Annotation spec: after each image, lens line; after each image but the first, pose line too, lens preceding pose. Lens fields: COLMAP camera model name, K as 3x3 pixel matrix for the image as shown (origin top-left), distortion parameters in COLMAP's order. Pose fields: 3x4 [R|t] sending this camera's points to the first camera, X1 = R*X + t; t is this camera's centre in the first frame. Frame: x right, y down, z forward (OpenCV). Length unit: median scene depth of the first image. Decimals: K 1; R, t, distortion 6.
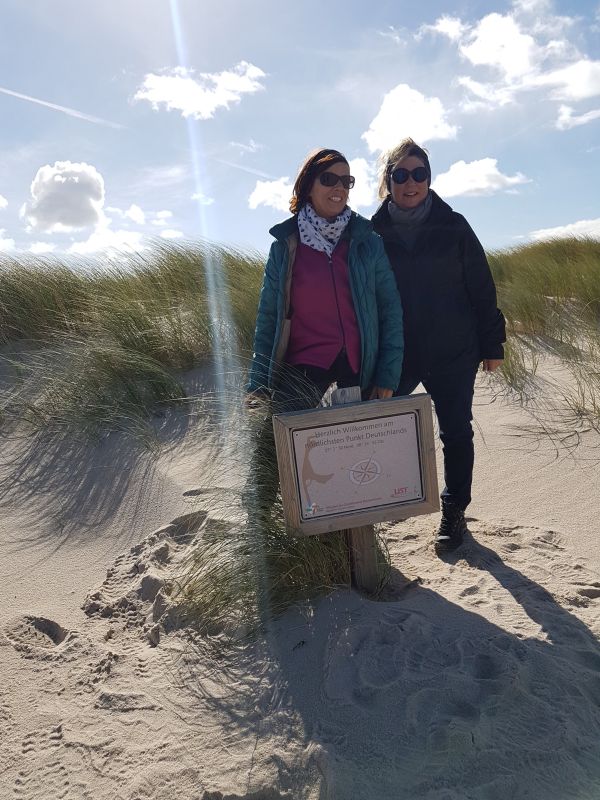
lens RADIAL K [[611.9, 0, 300.0], [0, 611.9, 400.0], [0, 0, 1]] dist [-0.001841, -0.001064]
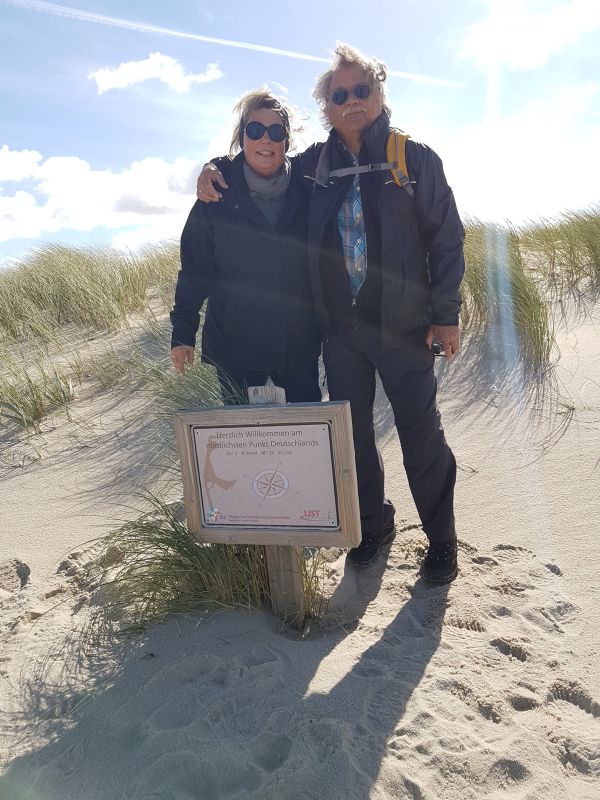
lens RADIAL K [[605.7, 0, 300.0], [0, 605.7, 400.0], [0, 0, 1]] dist [-0.000546, 0.001150]
pose [[0.885740, 0.103884, -0.452407, 0.521594], [-0.079543, 0.994187, 0.072558, -0.067679], [0.457315, -0.028281, 0.888855, 0.260304]]
